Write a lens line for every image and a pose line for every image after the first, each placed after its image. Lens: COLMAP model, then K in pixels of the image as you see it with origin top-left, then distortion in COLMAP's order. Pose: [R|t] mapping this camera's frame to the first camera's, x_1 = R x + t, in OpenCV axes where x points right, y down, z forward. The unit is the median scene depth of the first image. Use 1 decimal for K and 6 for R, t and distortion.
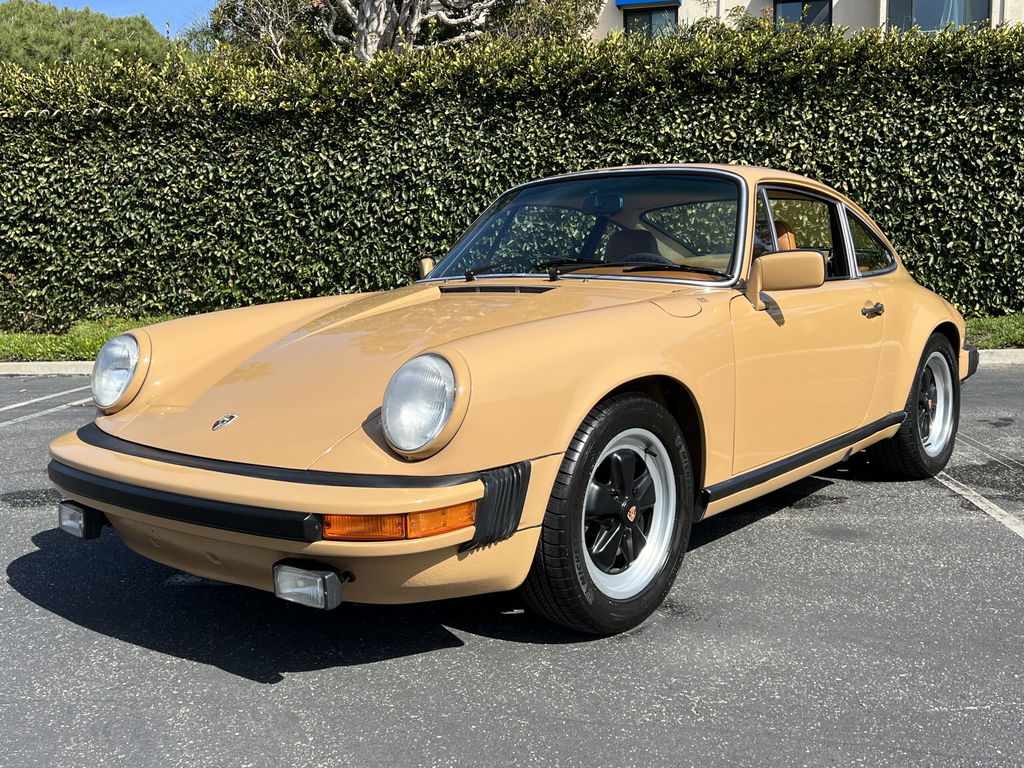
lens RADIAL K [[1080.4, 0, 539.9], [0, 1080.4, 398.3], [0, 0, 1]] dist [0.036435, 0.000000]
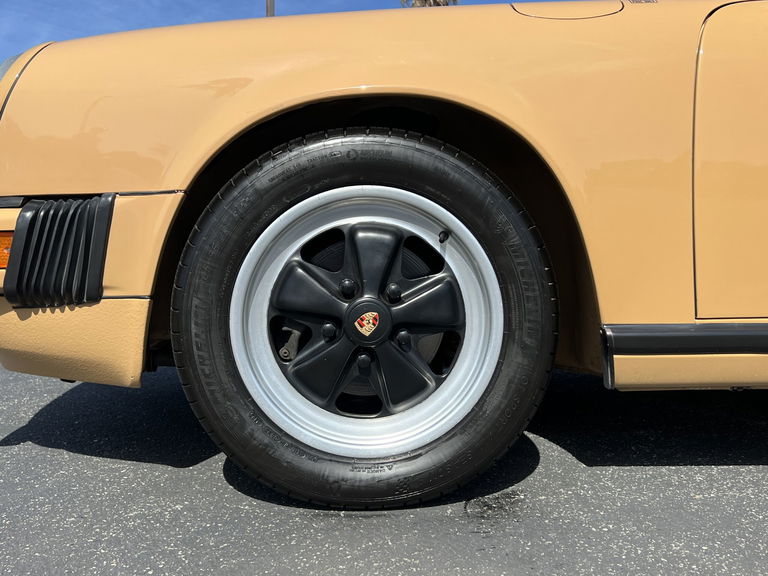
lens RADIAL K [[810.3, 0, 361.9], [0, 810.3, 297.2], [0, 0, 1]] dist [0.036435, 0.000000]
pose [[0.650299, 0.062449, -0.757107, 0.115368], [-0.117347, 0.992911, -0.018893, 0.026543], [0.750560, 0.101130, 0.653018, 0.181942]]
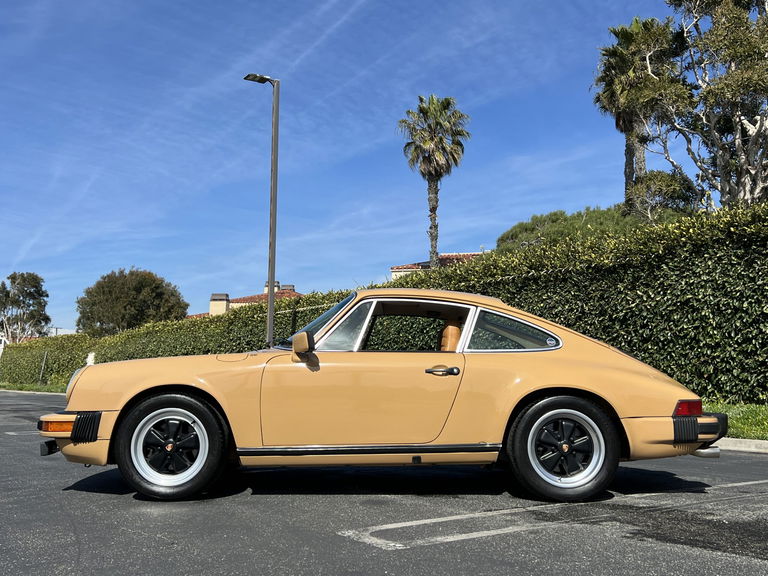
lens RADIAL K [[810.3, 0, 368.8], [0, 810.3, 271.3], [0, 0, 1]] dist [0.036435, 0.000000]
pose [[0.618398, -0.082174, -0.781557, 0.444050], [-0.120120, 0.972948, -0.197341, 0.009339], [0.776630, 0.215916, 0.591799, 0.064907]]
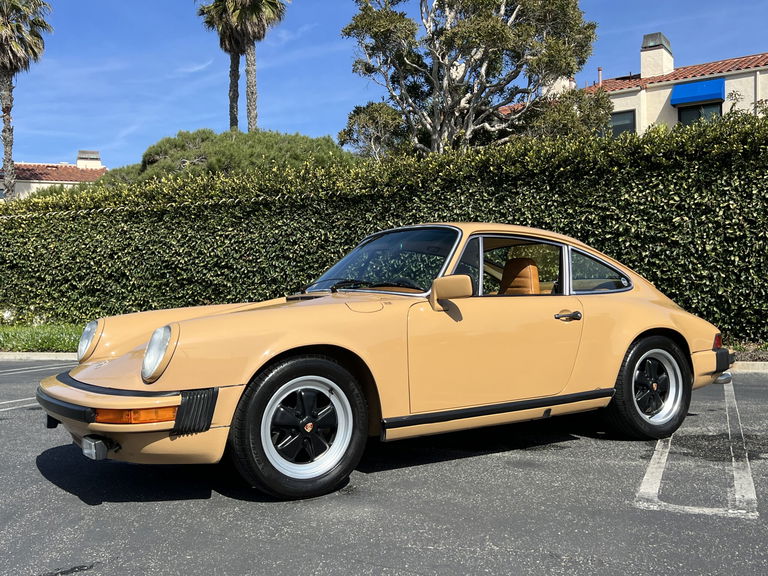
lens RADIAL K [[810.3, 0, 394.5], [0, 810.3, 296.1], [0, 0, 1]] dist [0.036435, 0.000000]
pose [[0.950468, 0.002575, -0.310813, 0.158837], [-0.042153, 0.991795, -0.120687, 0.013369], [0.307952, 0.127811, 0.942778, -0.045131]]
